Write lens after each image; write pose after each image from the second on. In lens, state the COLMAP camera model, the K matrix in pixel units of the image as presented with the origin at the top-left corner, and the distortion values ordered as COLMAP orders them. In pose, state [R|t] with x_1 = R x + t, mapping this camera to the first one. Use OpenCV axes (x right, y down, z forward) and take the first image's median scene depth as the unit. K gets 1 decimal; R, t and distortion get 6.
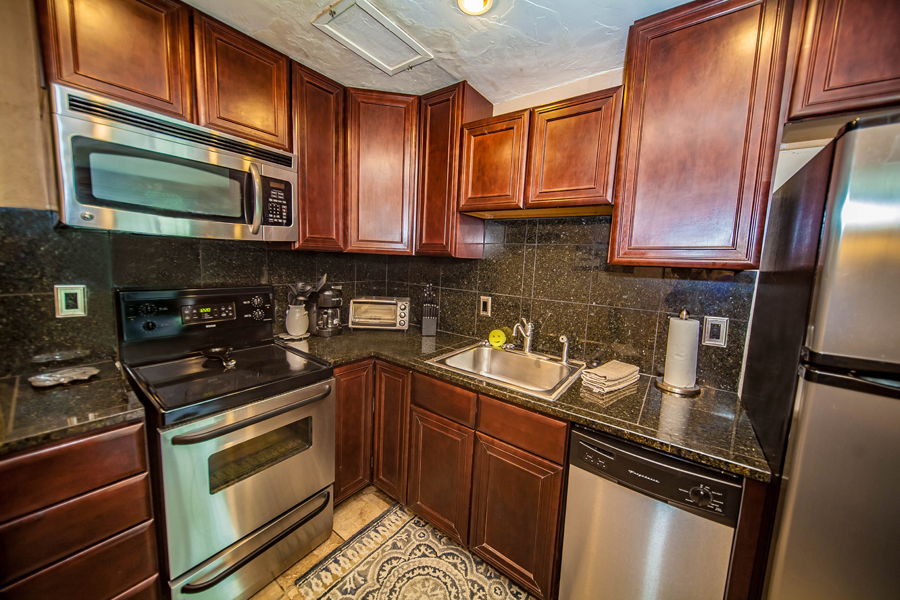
lens RADIAL K [[317.8, 0, 459.7], [0, 317.8, 296.7], [0, 0, 1]] dist [-0.002105, -0.000098]
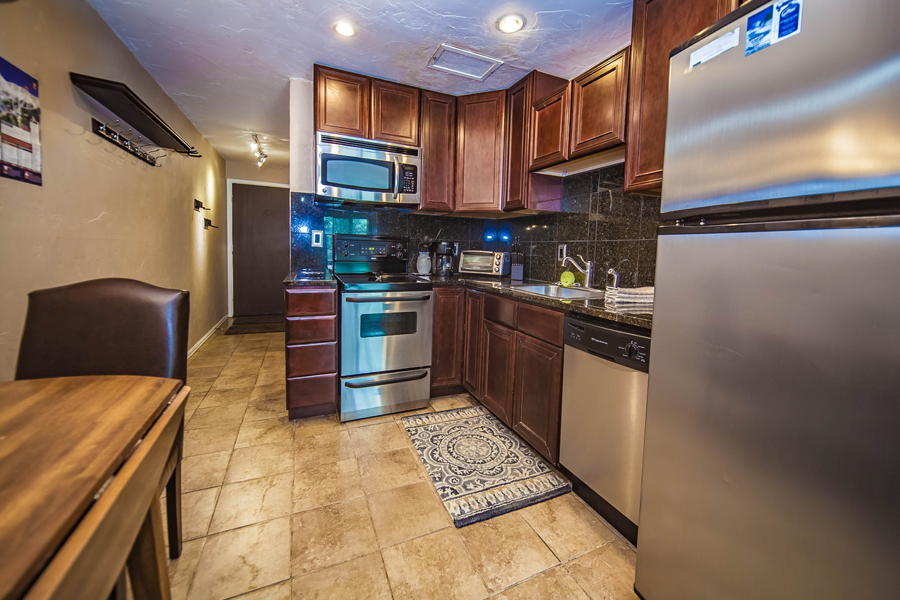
lens RADIAL K [[353.7, 0, 451.2], [0, 353.7, 279.1], [0, 0, 1]] dist [0.001528, 0.000000]
pose [[0.859511, 0.023220, -0.510590, 0.500636], [-0.052918, 0.997642, -0.043712, 0.256752], [0.508371, 0.064591, 0.858712, -0.363966]]
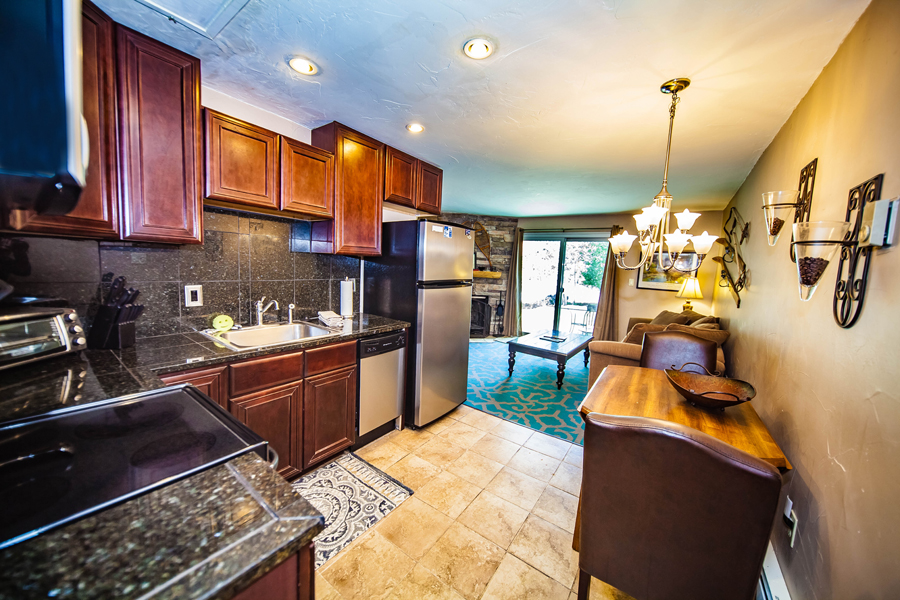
lens RADIAL K [[315.1, 0, 451.7], [0, 315.1, 295.9], [0, 0, 1]] dist [-0.003651, -0.000205]
pose [[-0.015675, -0.144181, 0.989427, -1.117650], [0.065452, 0.987278, 0.144904, -0.071670], [-0.997733, 0.067031, -0.006038, 0.322106]]
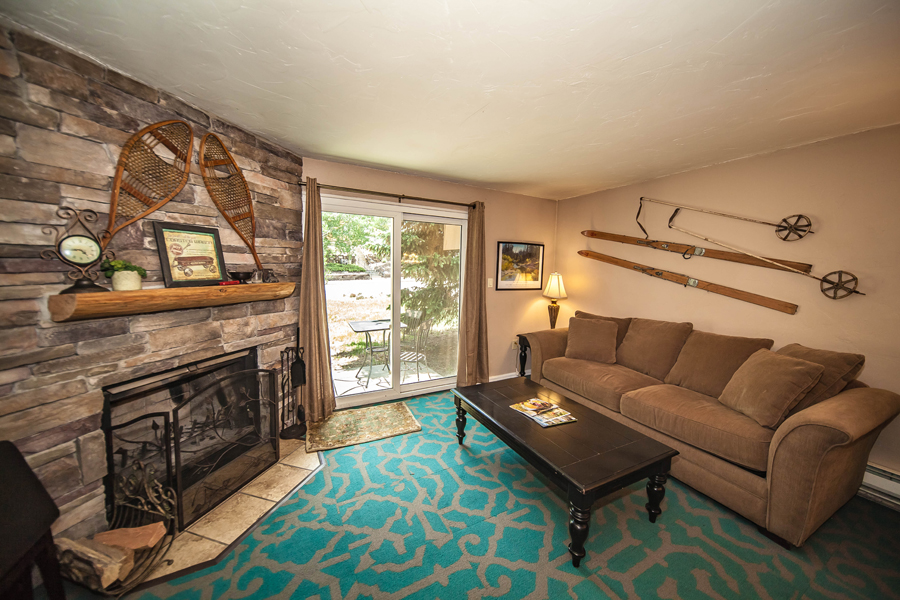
lens RADIAL K [[315.1, 0, 451.7], [0, 315.1, 295.9], [0, 0, 1]] dist [-0.003651, -0.000205]
pose [[-0.898015, -0.105471, 0.427135, 1.411229], [-0.011854, 0.976288, 0.216151, -0.040893], [-0.439804, 0.189043, -0.877972, 0.732528]]
